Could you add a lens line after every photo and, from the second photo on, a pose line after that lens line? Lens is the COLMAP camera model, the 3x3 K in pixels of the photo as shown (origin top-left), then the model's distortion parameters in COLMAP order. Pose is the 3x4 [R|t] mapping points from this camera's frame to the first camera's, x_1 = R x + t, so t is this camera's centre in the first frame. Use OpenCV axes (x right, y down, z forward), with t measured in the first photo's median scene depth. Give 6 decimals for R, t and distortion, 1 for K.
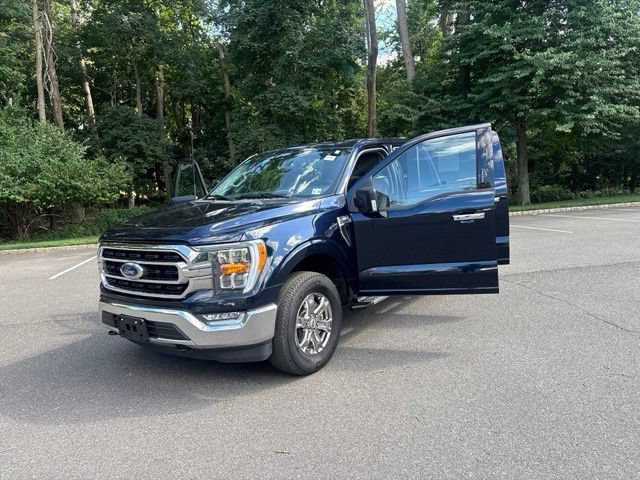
lens RADIAL K [[484.4, 0, 319.8], [0, 484.4, 240.0], [0, 0, 1]] dist [0.039028, -0.035470]
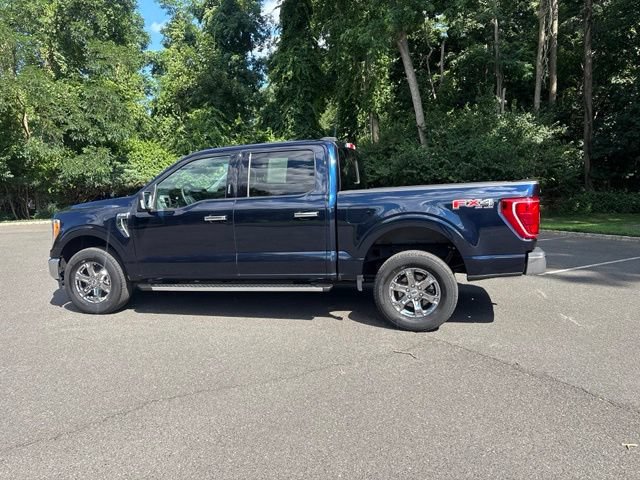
lens RADIAL K [[484.4, 0, 320.6], [0, 484.4, 236.7], [0, 0, 1]] dist [0.039028, -0.035470]
pose [[0.353863, 0.153862, -0.922555, 1.324922], [-0.110274, 0.986360, 0.122206, -0.186829], [0.928774, 0.058490, 0.366003, 0.910468]]
